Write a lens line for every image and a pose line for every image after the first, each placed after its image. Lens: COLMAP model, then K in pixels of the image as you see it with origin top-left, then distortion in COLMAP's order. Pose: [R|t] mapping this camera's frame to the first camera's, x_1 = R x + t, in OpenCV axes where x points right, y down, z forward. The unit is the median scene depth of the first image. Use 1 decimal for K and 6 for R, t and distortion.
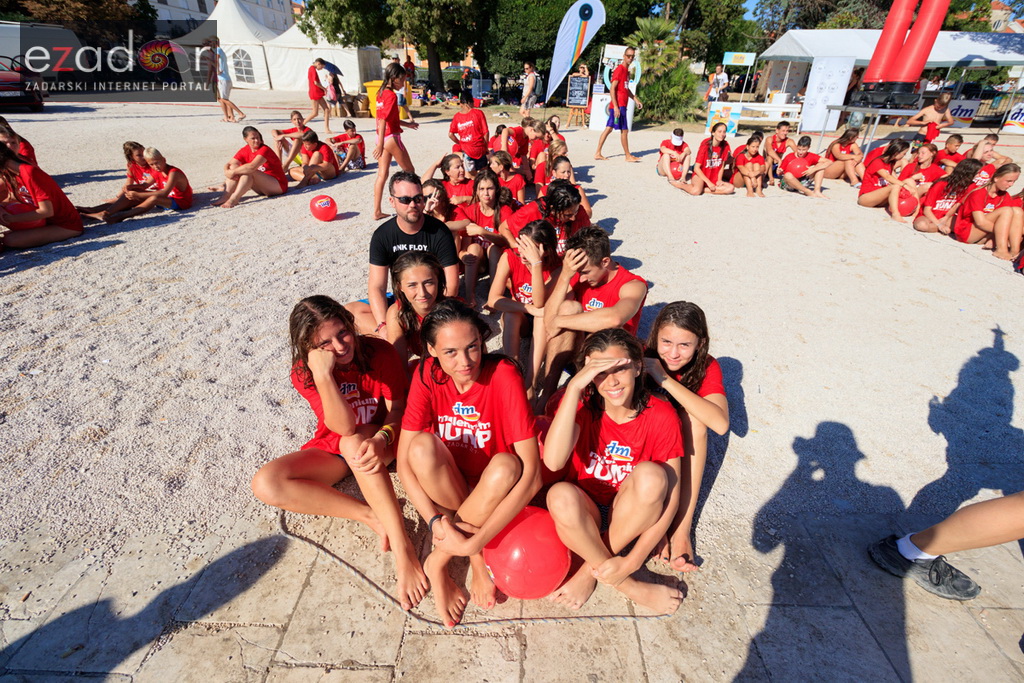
lens RADIAL K [[472.9, 0, 511.5], [0, 472.9, 341.5], [0, 0, 1]] dist [0.000799, 0.002434]
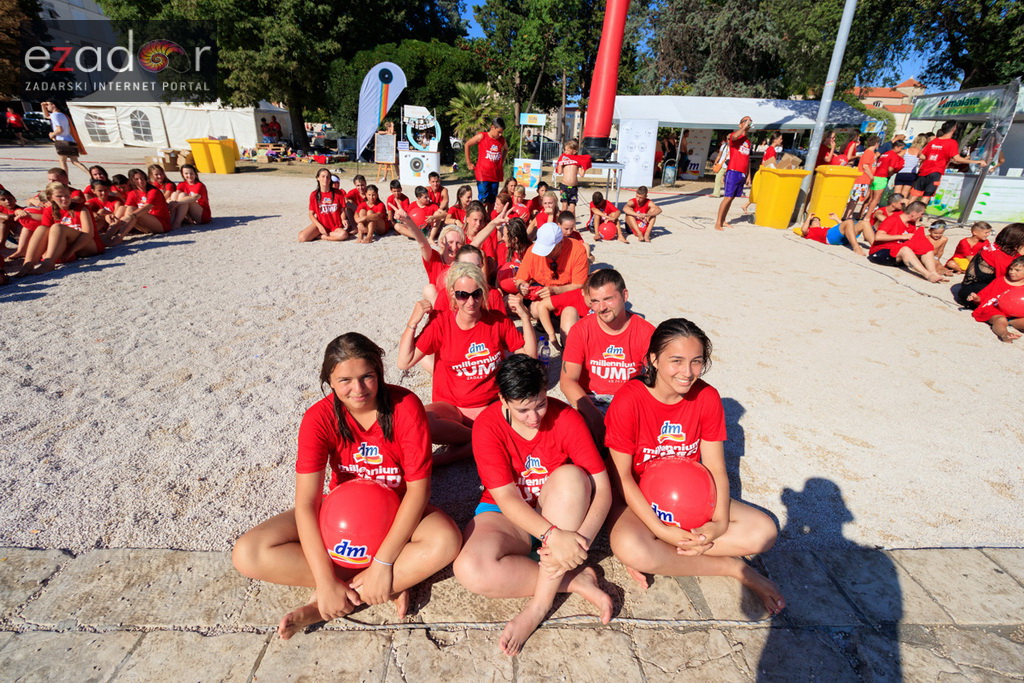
lens RADIAL K [[472.9, 0, 512.6], [0, 472.9, 340.3], [0, 0, 1]] dist [0.000799, 0.002434]
pose [[0.999958, 0.004105, 0.008200, 0.357095], [-0.003145, 0.993497, -0.113813, 0.000739], [-0.008614, 0.113783, 0.993468, 0.023402]]
